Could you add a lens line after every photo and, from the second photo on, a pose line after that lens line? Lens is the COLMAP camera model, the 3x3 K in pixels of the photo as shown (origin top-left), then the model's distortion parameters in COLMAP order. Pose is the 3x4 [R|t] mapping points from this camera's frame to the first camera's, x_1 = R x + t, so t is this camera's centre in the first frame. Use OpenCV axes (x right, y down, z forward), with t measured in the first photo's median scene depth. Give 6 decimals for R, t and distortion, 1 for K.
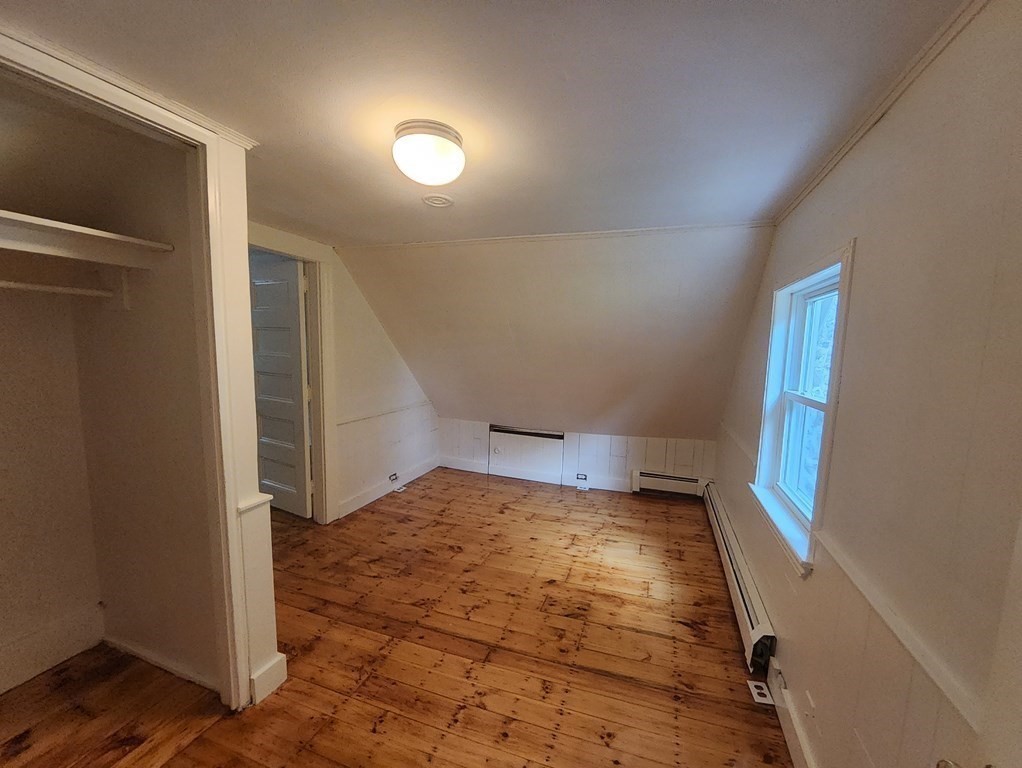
lens RADIAL K [[405.3, 0, 526.8], [0, 405.3, 395.6], [0, 0, 1]] dist [-0.013469, -0.000147]
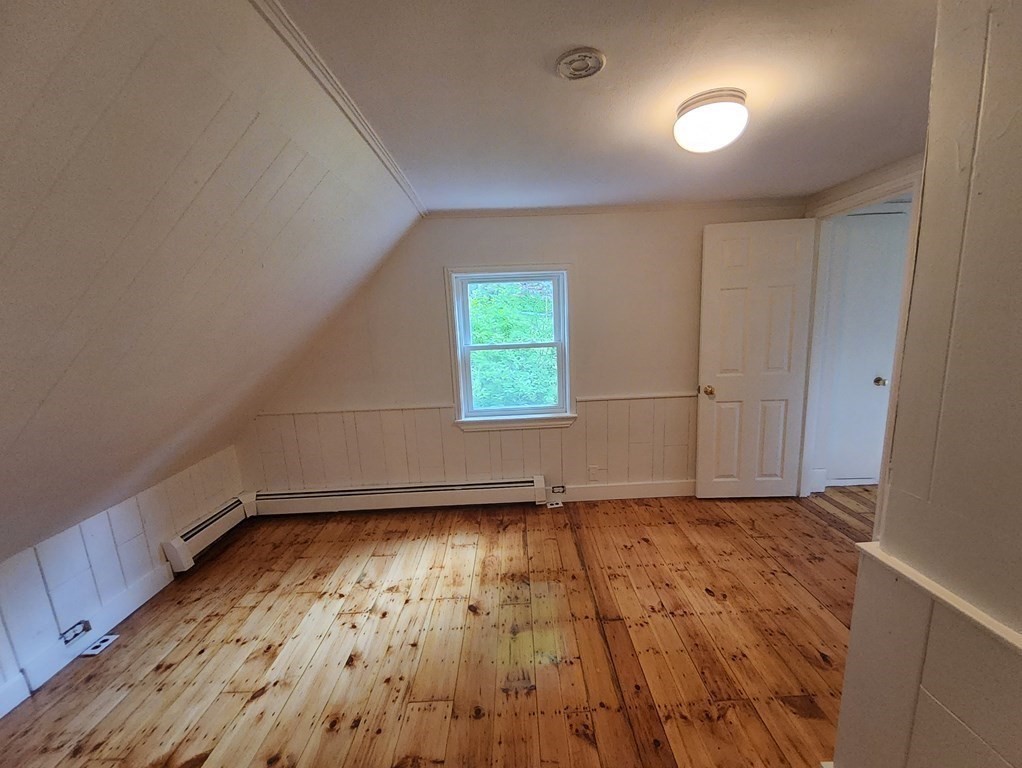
lens RADIAL K [[405.3, 0, 526.8], [0, 405.3, 395.6], [0, 0, 1]] dist [-0.013469, -0.000147]
pose [[-0.357718, -0.178294, 0.916651, -0.606117], [0.142595, 0.959663, 0.242307, -0.121860], [-0.922878, 0.217388, -0.317865, 1.004629]]
